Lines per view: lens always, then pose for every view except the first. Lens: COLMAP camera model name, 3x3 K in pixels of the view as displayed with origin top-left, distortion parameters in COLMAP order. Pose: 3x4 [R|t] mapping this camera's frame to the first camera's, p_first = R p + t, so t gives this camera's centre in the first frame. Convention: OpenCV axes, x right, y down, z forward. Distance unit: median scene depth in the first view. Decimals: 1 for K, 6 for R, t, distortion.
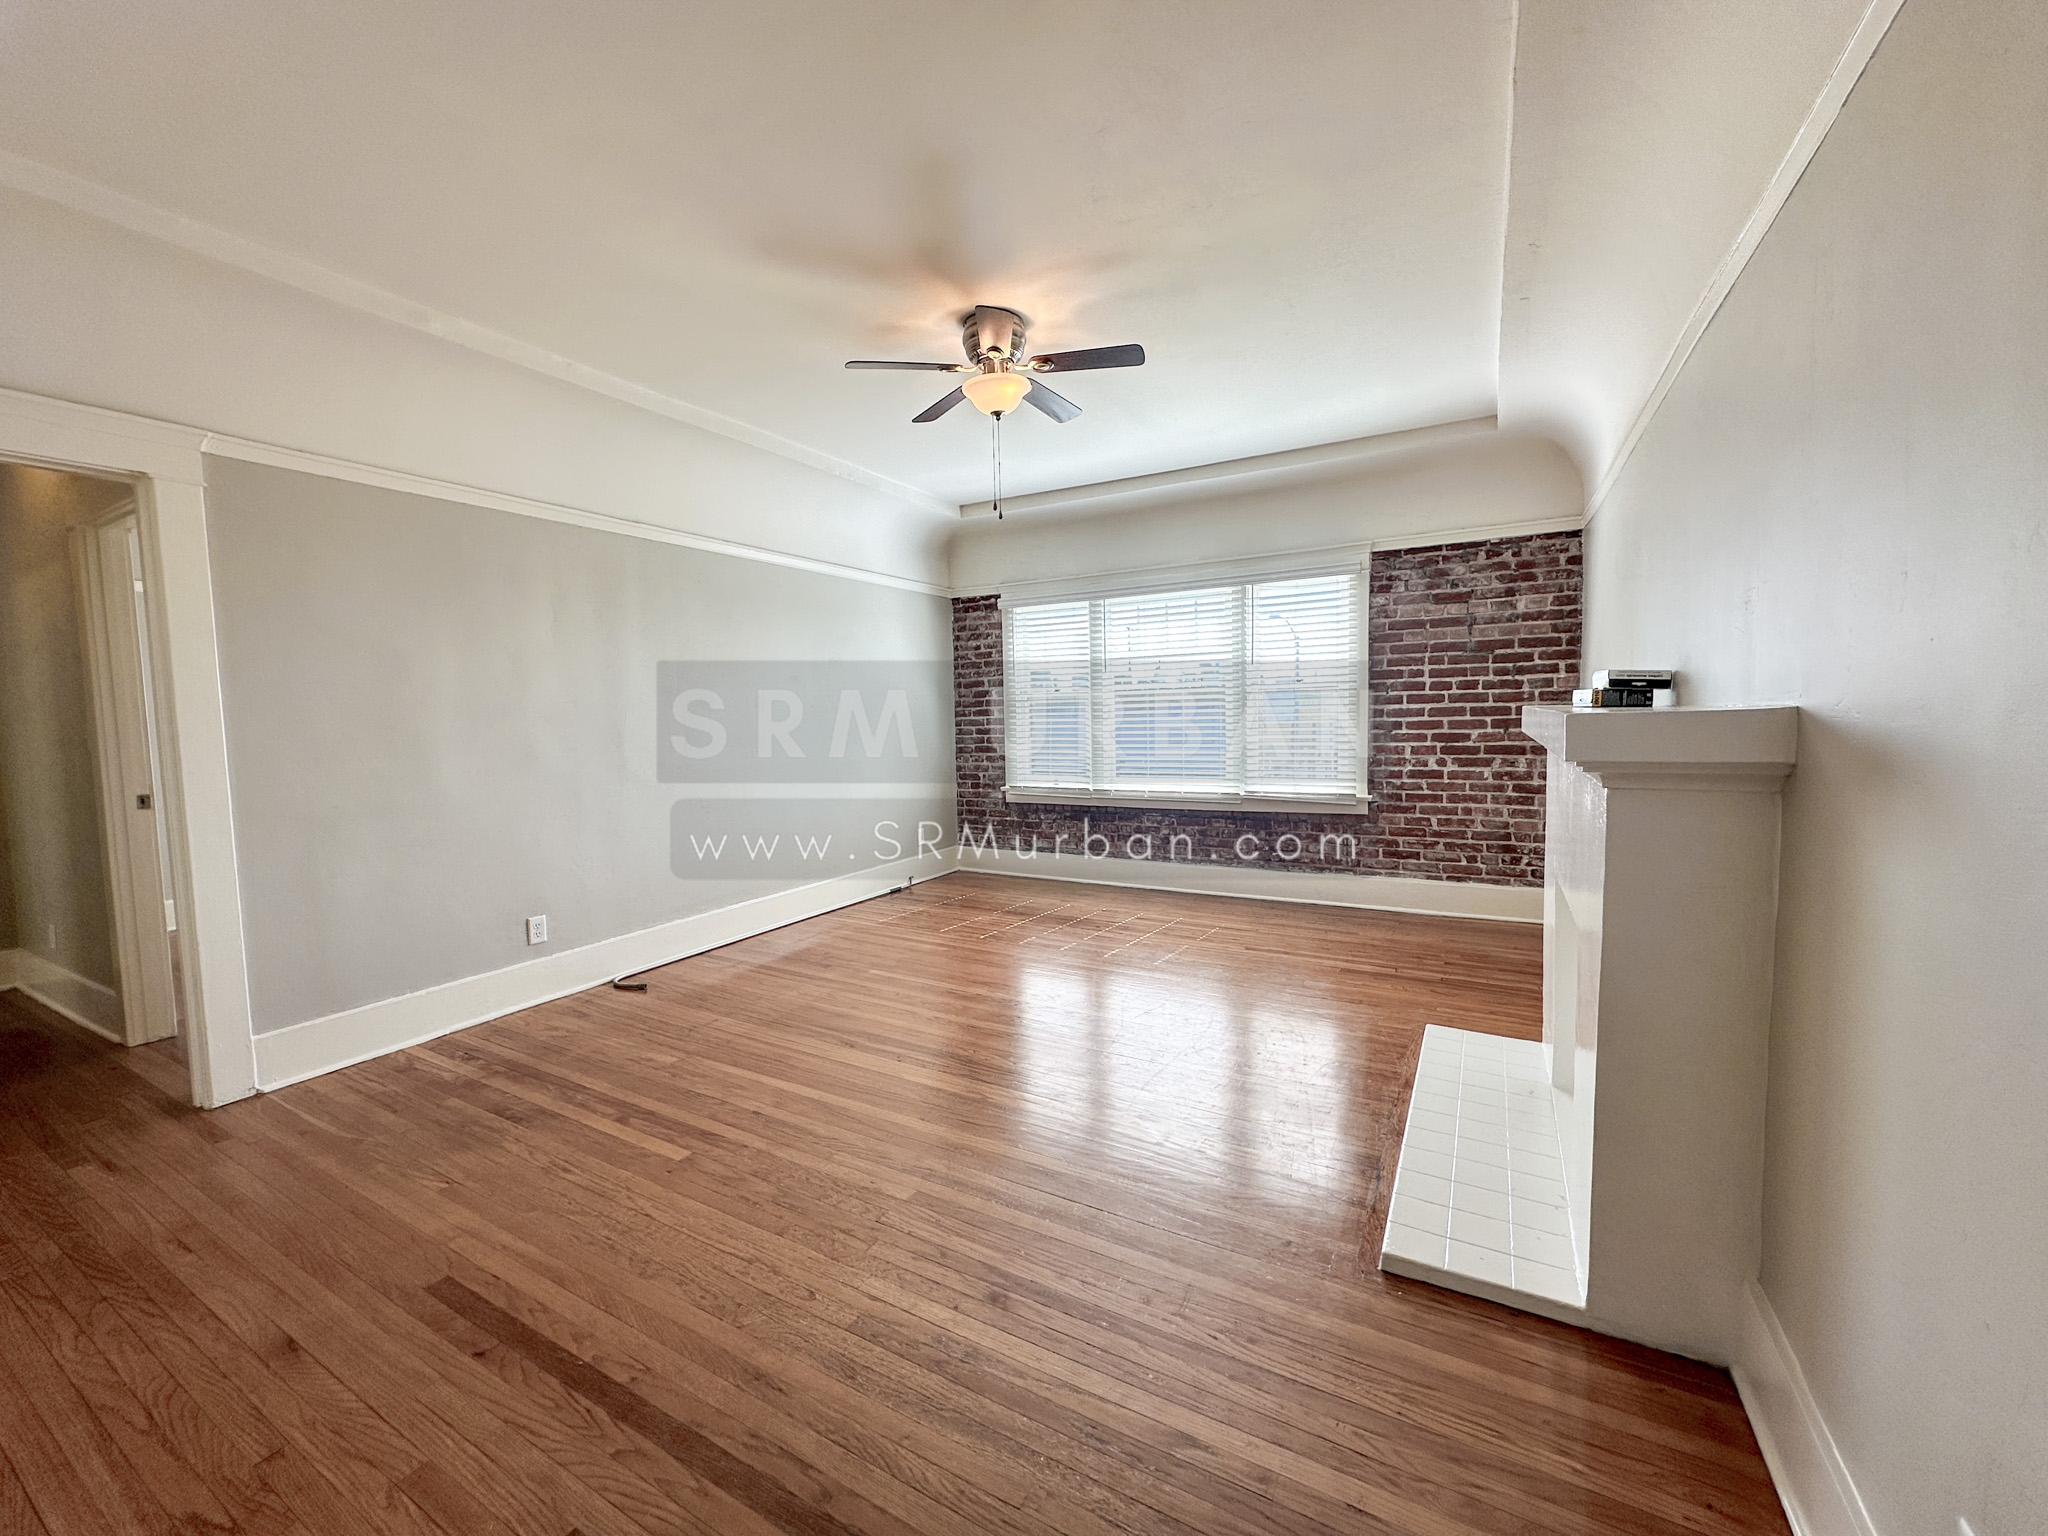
lens RADIAL K [[812.1, 0, 1024.5], [0, 812.1, 769.8], [0, 0, 1]] dist [-0.000959, -0.000014]
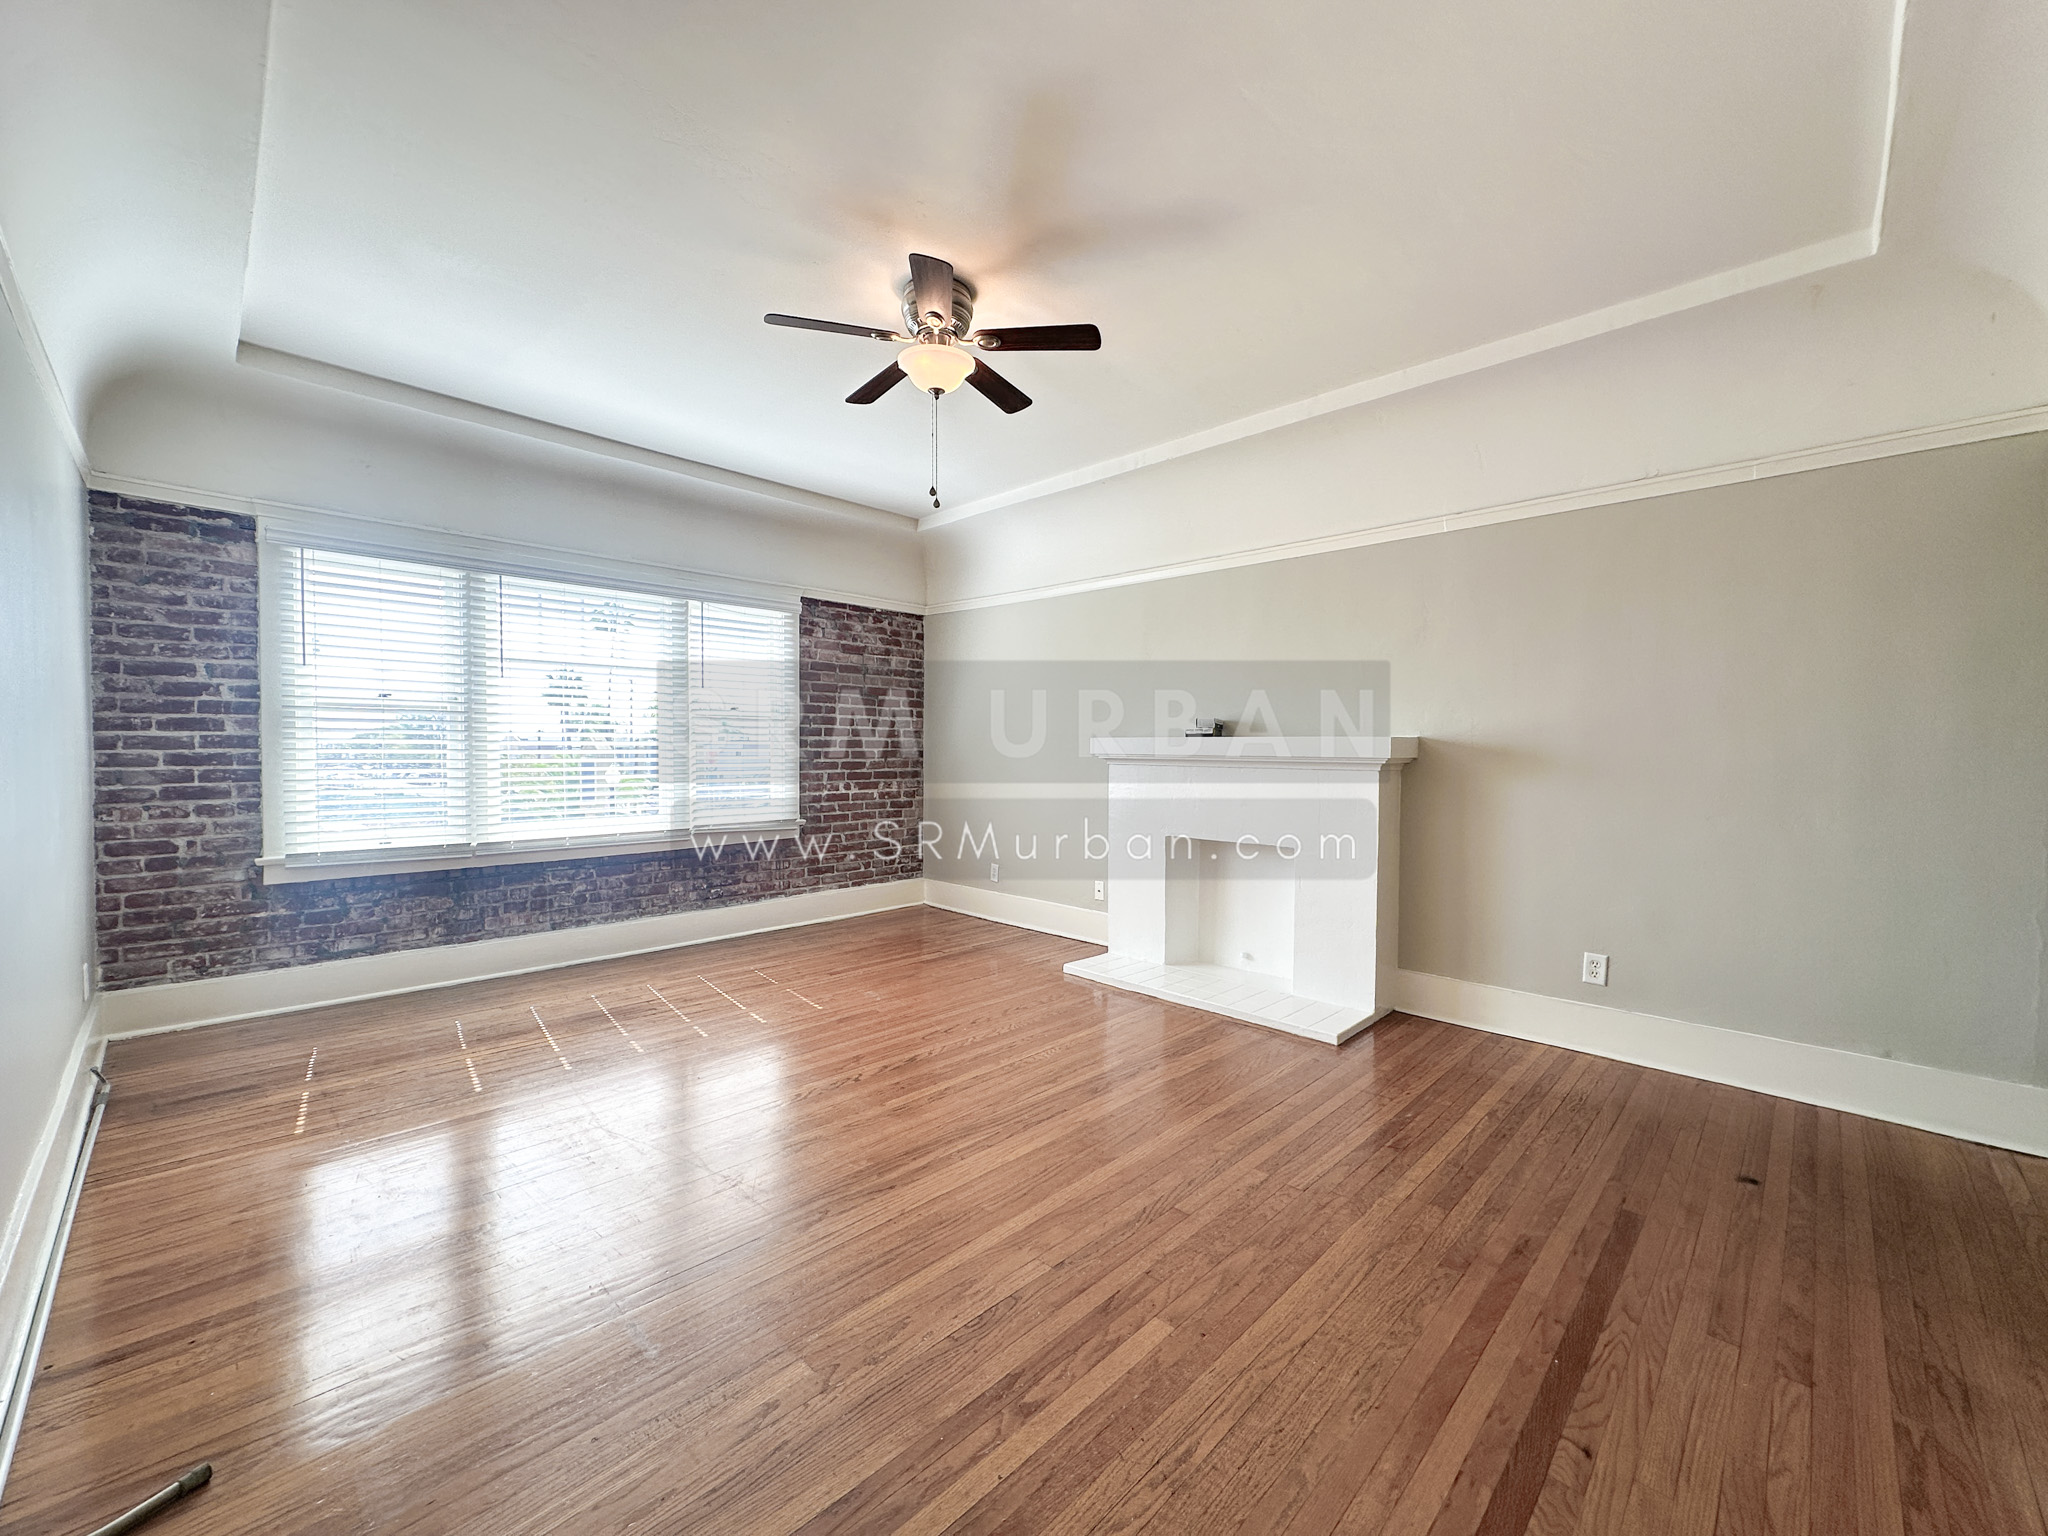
lens RADIAL K [[812.1, 0, 1024.5], [0, 812.1, 769.8], [0, 0, 1]] dist [-0.000959, -0.000014]
pose [[0.256544, -0.000915, 0.966532, -0.560202], [0.058351, 0.998190, -0.014543, -0.001373], [-0.964770, 0.060129, 0.256133, 0.448395]]
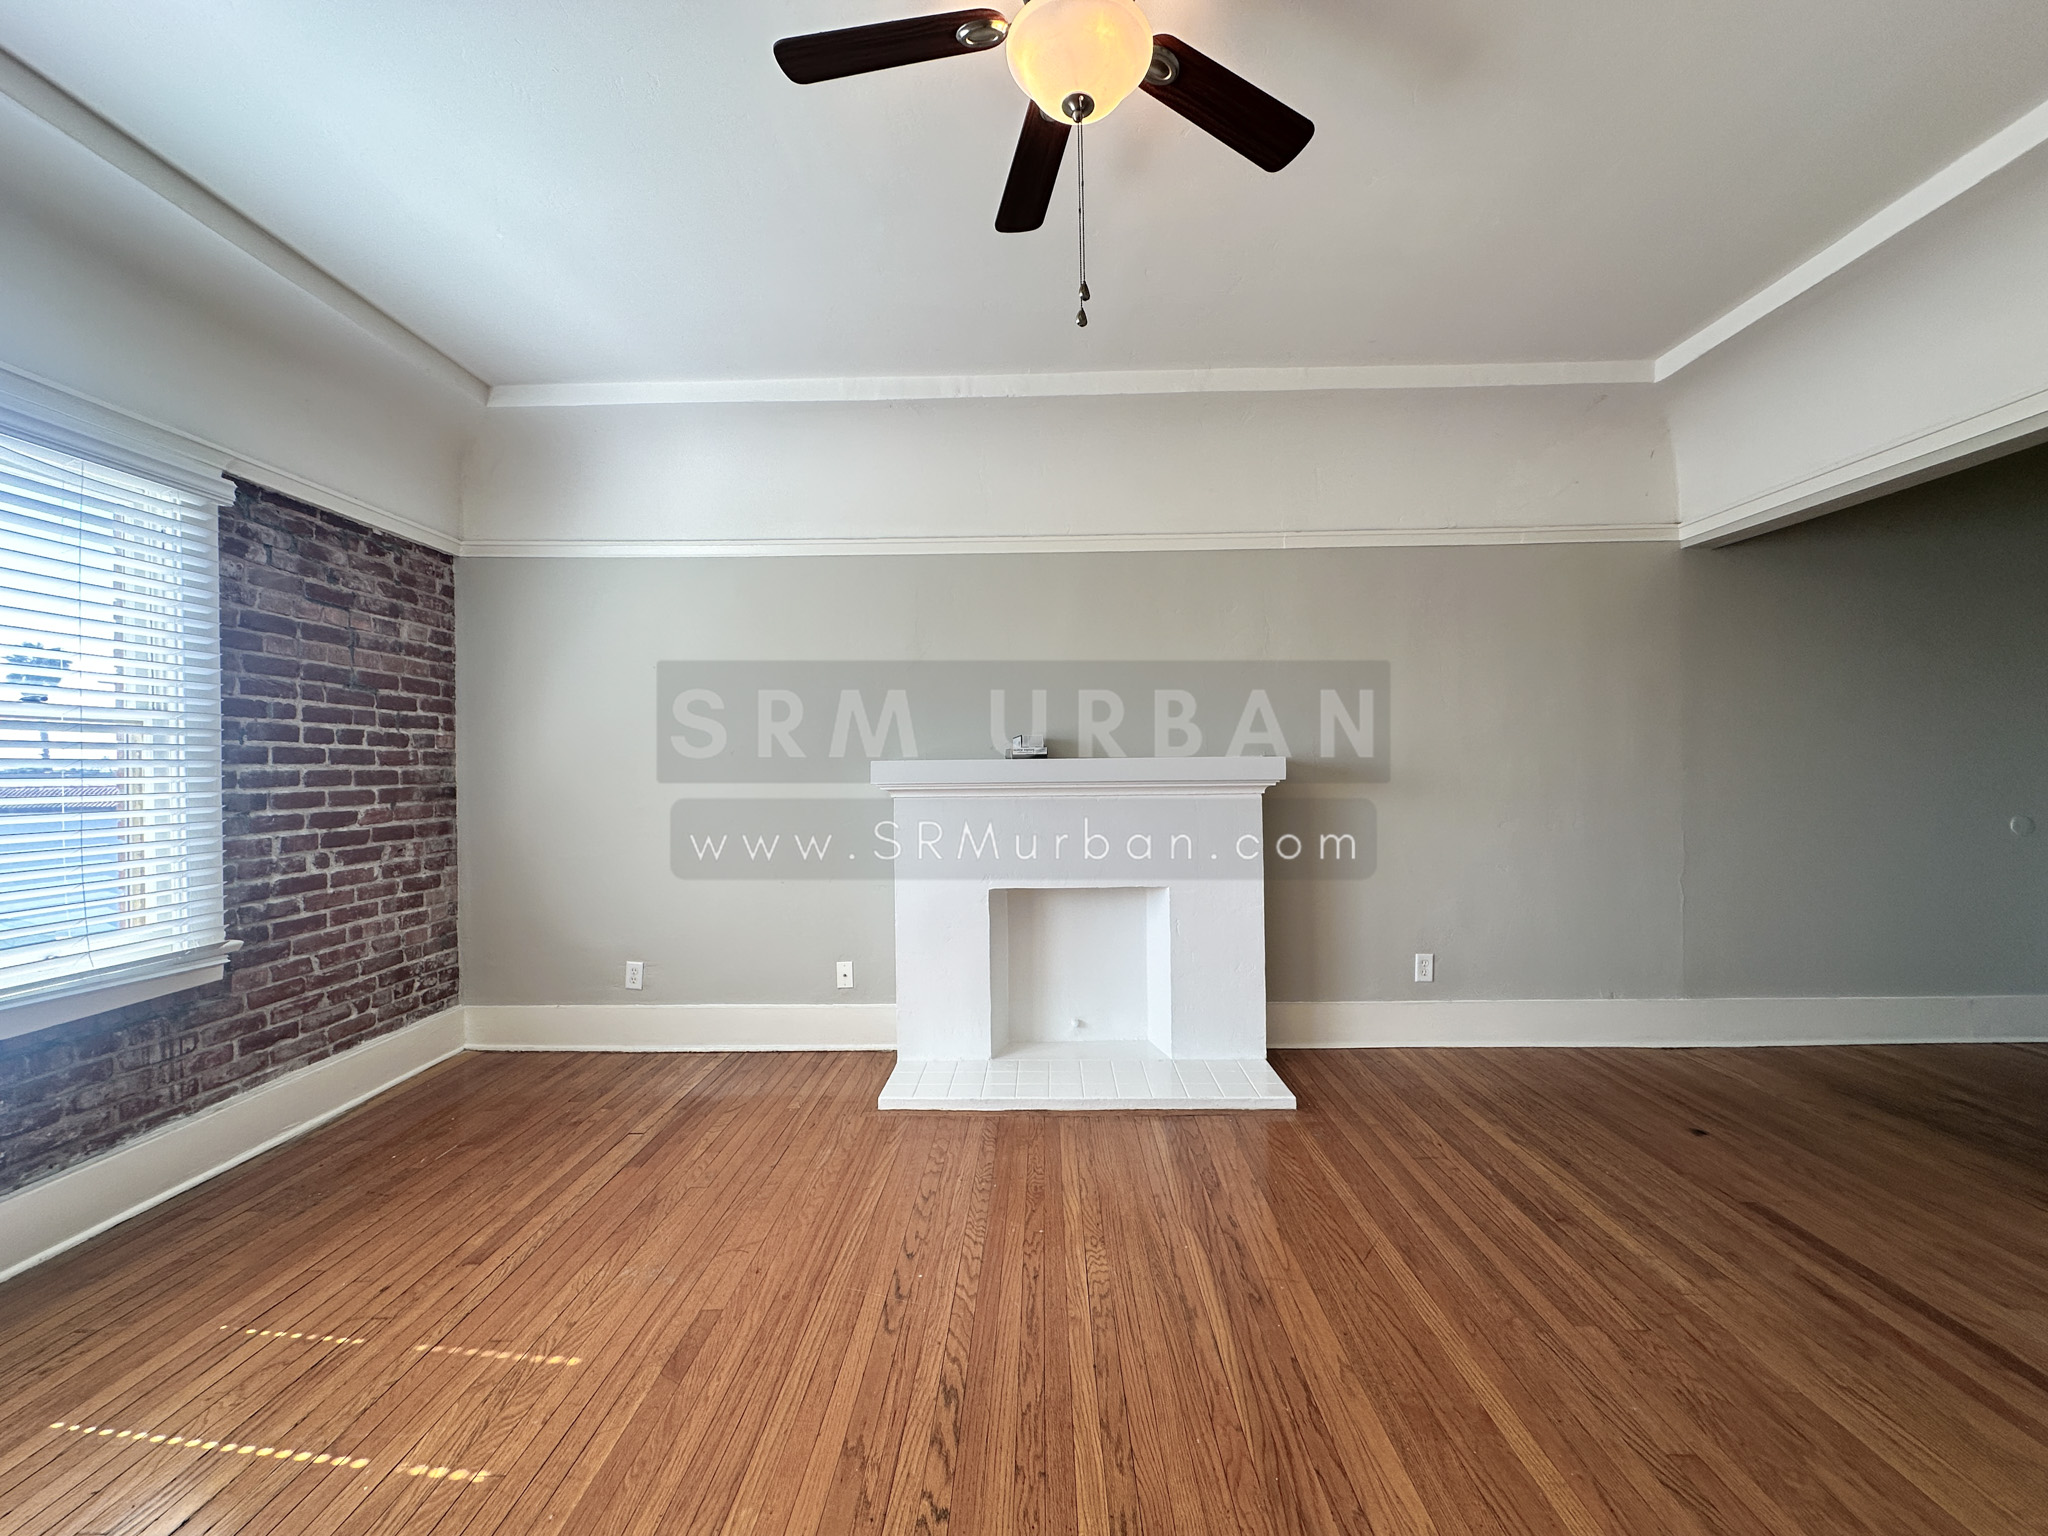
lens RADIAL K [[812.7, 0, 1022.5], [0, 812.7, 769.5], [0, 0, 1]] dist [-0.001262, 0.000231]
pose [[-0.472632, 0.028475, 0.880800, -0.270880], [0.088568, 0.995952, 0.015327, -0.040495], [-0.876798, 0.085255, -0.473241, 0.822334]]
